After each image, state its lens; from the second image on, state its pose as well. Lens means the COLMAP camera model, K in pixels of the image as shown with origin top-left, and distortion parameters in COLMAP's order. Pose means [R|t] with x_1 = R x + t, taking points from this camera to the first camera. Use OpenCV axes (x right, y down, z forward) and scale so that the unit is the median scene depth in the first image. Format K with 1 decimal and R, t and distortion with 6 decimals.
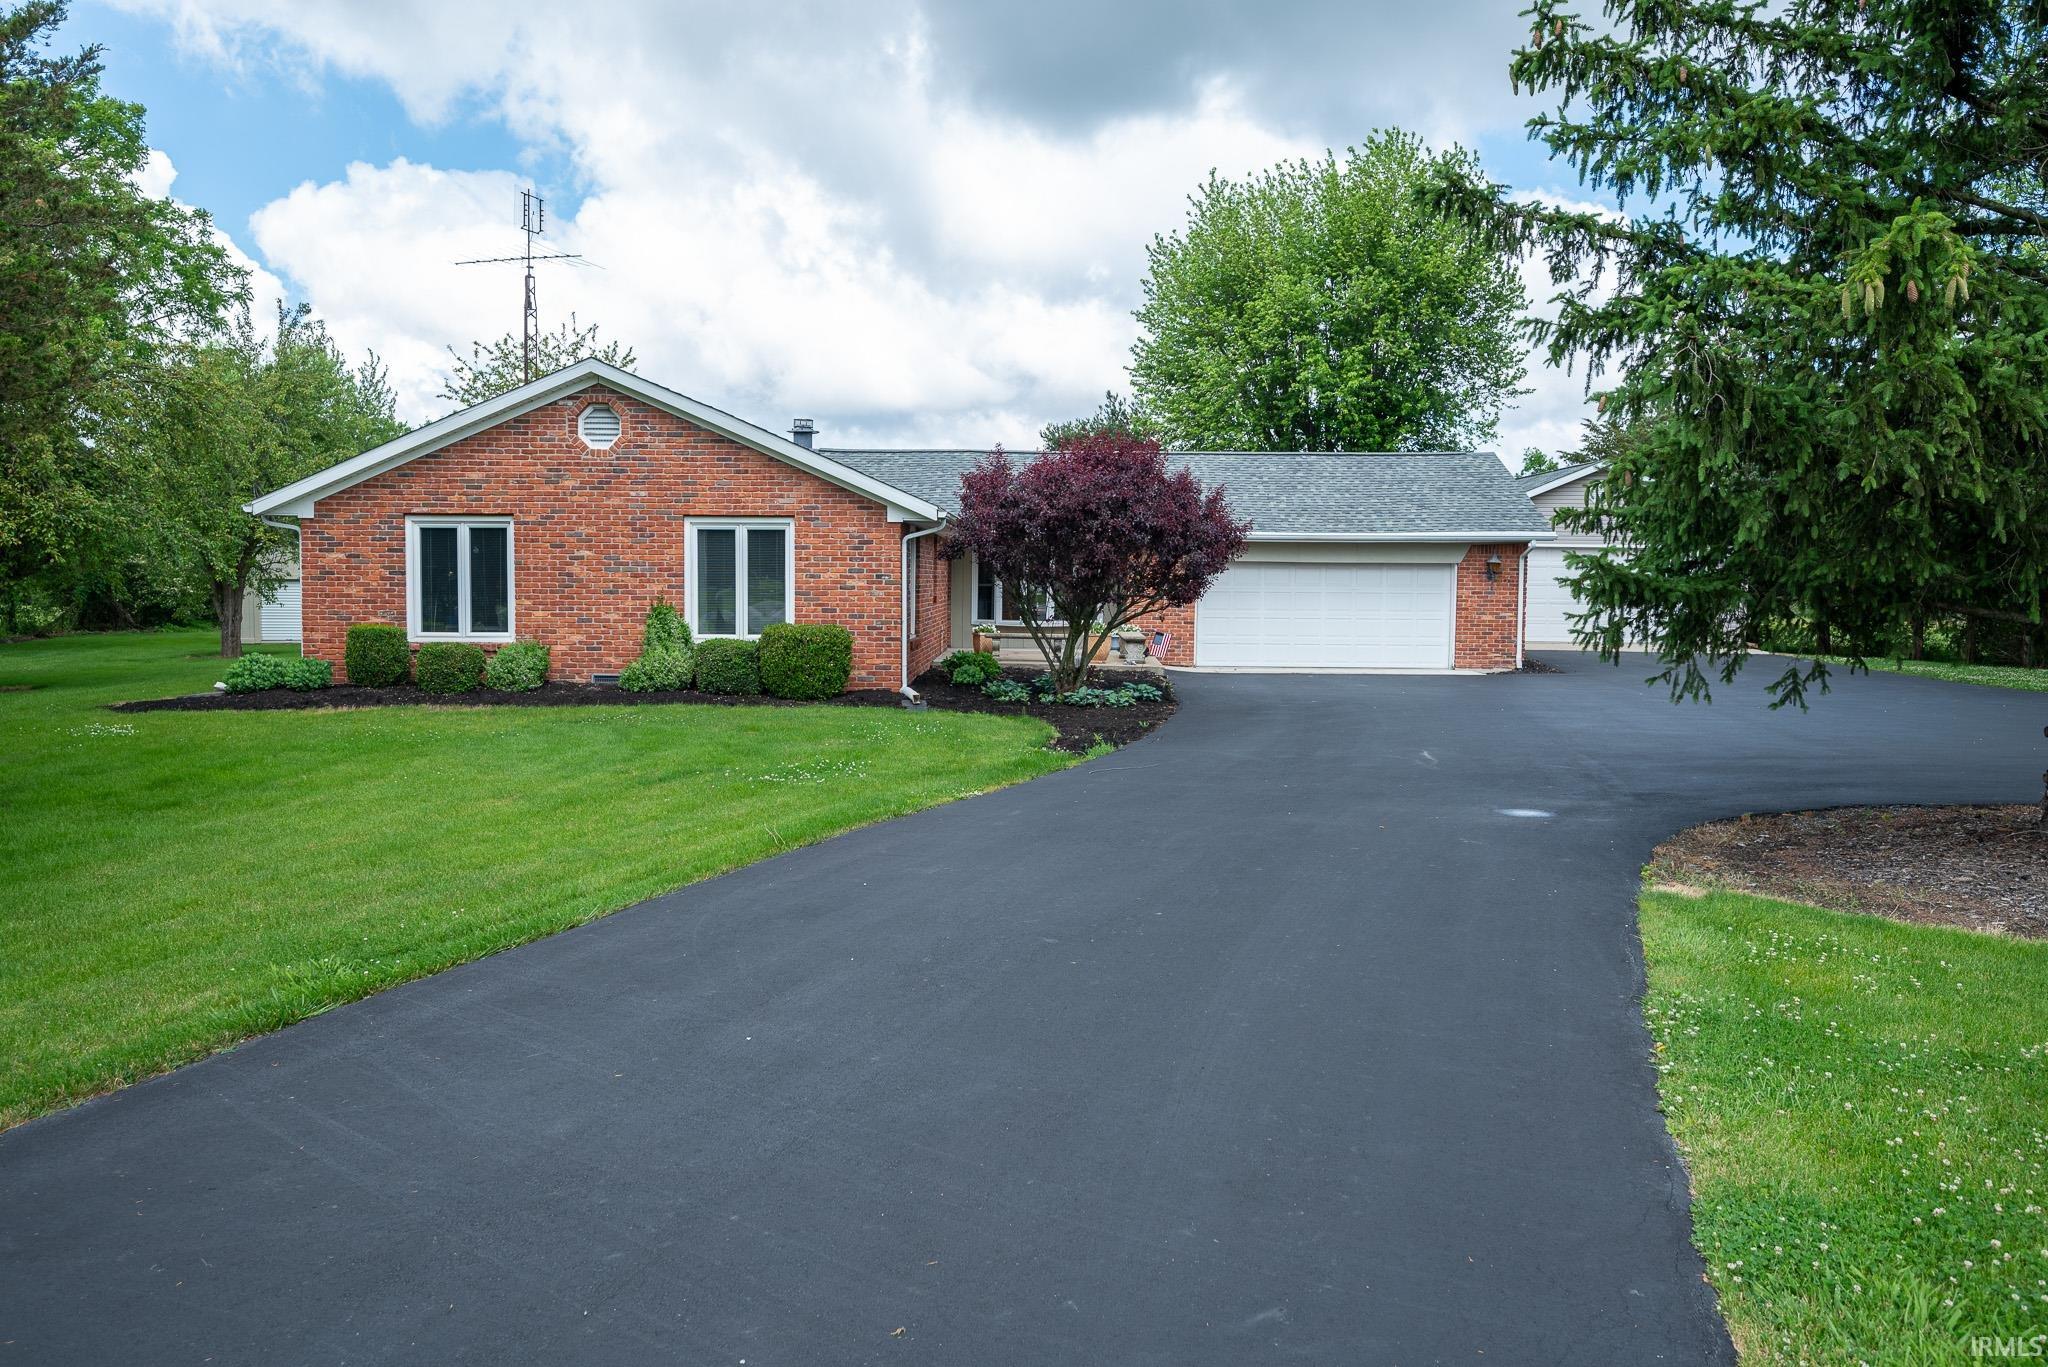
lens RADIAL K [[1532.8, 0, 1024.4], [0, 1532.8, 681.4], [0, 0, 1]] dist [-0.000371, 0.000551]
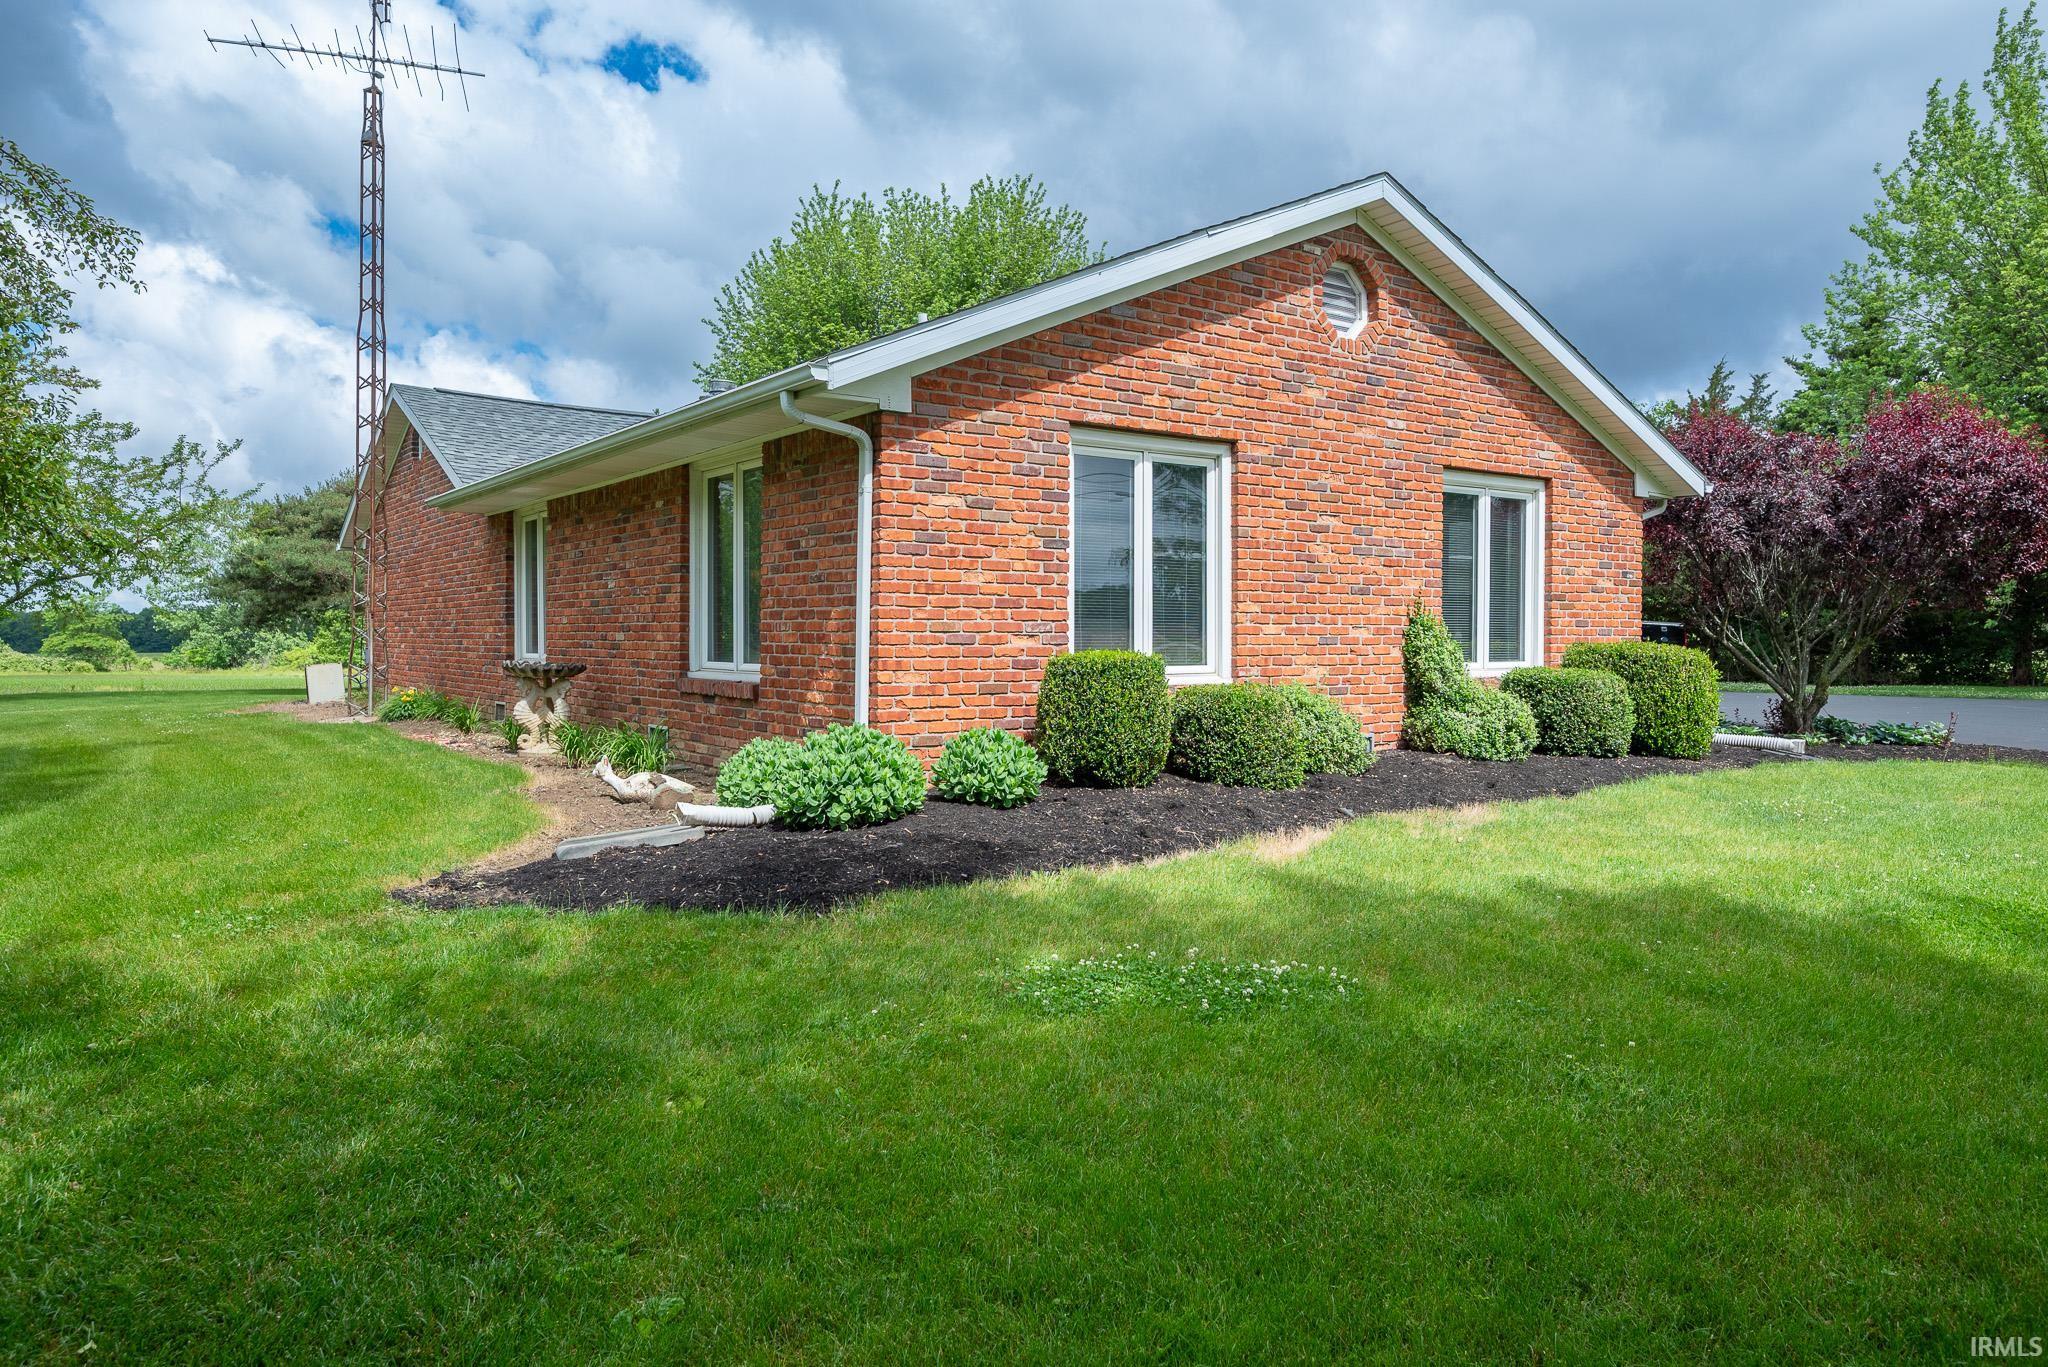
lens RADIAL K [[1335.3, 0, 1023.6], [0, 1335.3, 676.4], [0, 0, 1]] dist [-0.001776, -0.000154]
pose [[0.820910, -0.021070, 0.570668, -0.659682], [0.033125, 0.999393, -0.010750, -0.025440], [-0.570096, 0.027728, 0.821110, 0.663405]]
